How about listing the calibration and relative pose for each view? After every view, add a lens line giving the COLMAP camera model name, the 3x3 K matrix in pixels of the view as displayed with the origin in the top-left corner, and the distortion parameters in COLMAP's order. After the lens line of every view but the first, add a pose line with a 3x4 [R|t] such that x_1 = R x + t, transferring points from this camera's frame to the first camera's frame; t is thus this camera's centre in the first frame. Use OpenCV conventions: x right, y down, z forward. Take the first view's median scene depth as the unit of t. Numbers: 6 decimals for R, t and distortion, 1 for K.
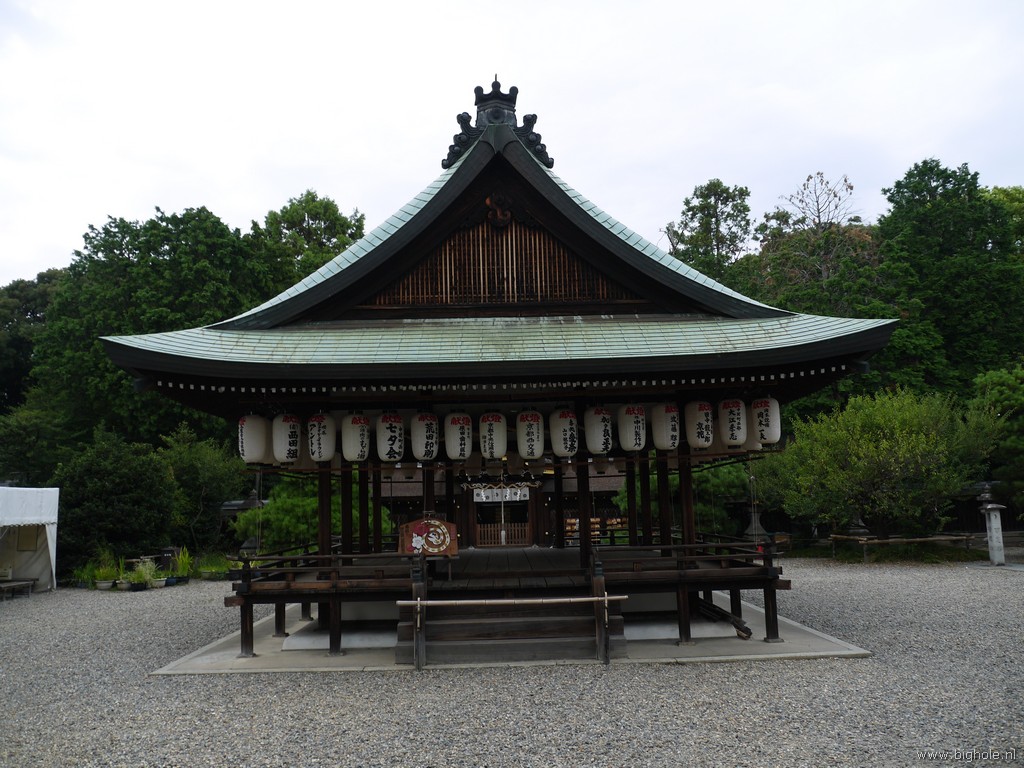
lens RADIAL K [[859.3, 0, 520.9], [0, 859.3, 382.5], [0, 0, 1]] dist [-0.040651, 0.010970]
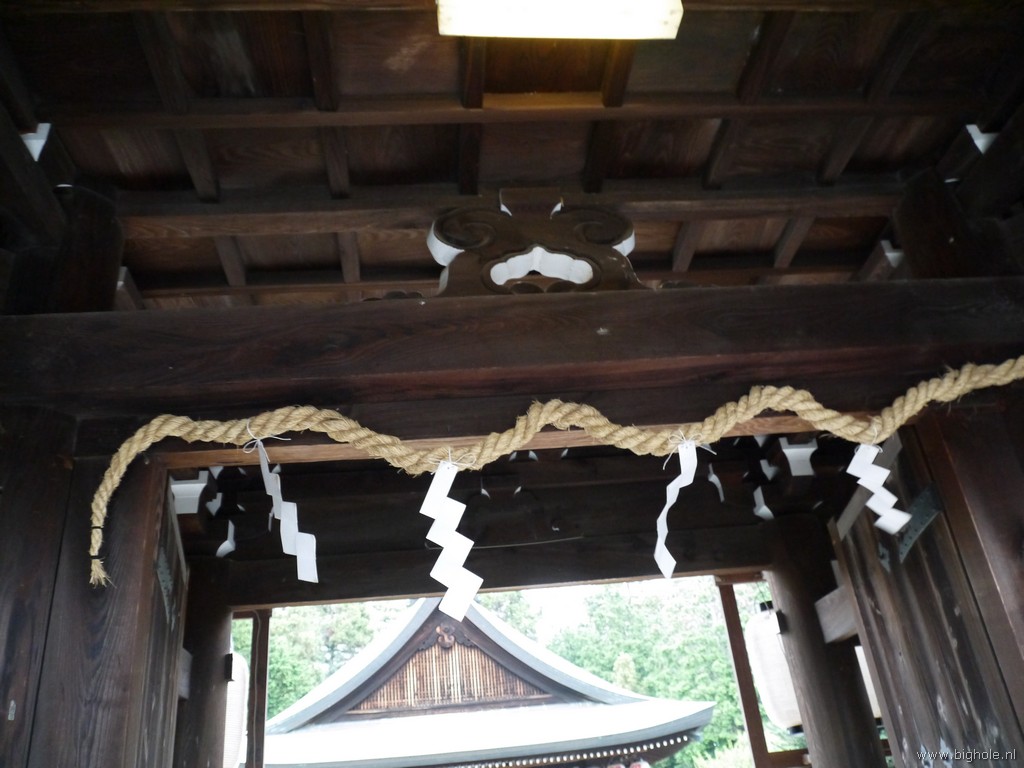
lens RADIAL K [[859.3, 0, 520.9], [0, 859.3, 382.5], [0, 0, 1]] dist [-0.040651, 0.010970]
pose [[0.995419, -0.029775, 0.090859, -0.018124], [0.060131, 0.933778, -0.352765, -0.081034], [-0.074338, 0.356613, 0.931290, -0.513957]]
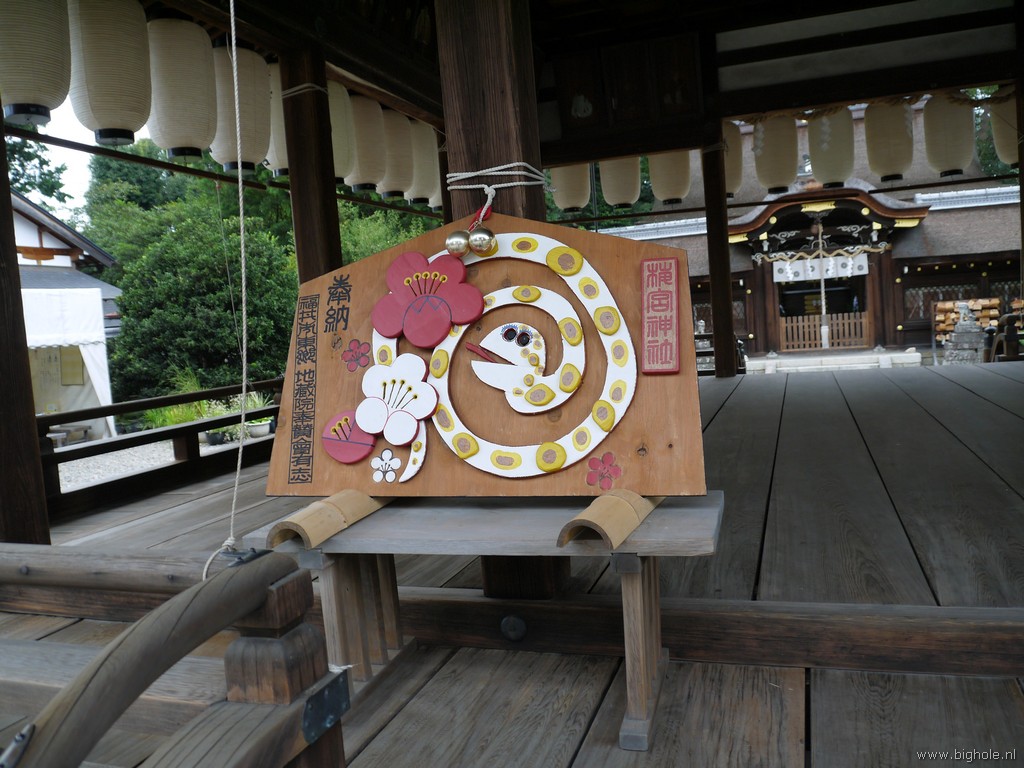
lens RADIAL K [[859.3, 0, 520.9], [0, 859.3, 382.5], [0, 0, 1]] dist [-0.040651, 0.010970]
pose [[0.943021, -0.017925, -0.332249, -0.057222], [0.092259, 0.973481, 0.209338, 0.156338], [0.319686, -0.228063, 0.919667, 0.876114]]
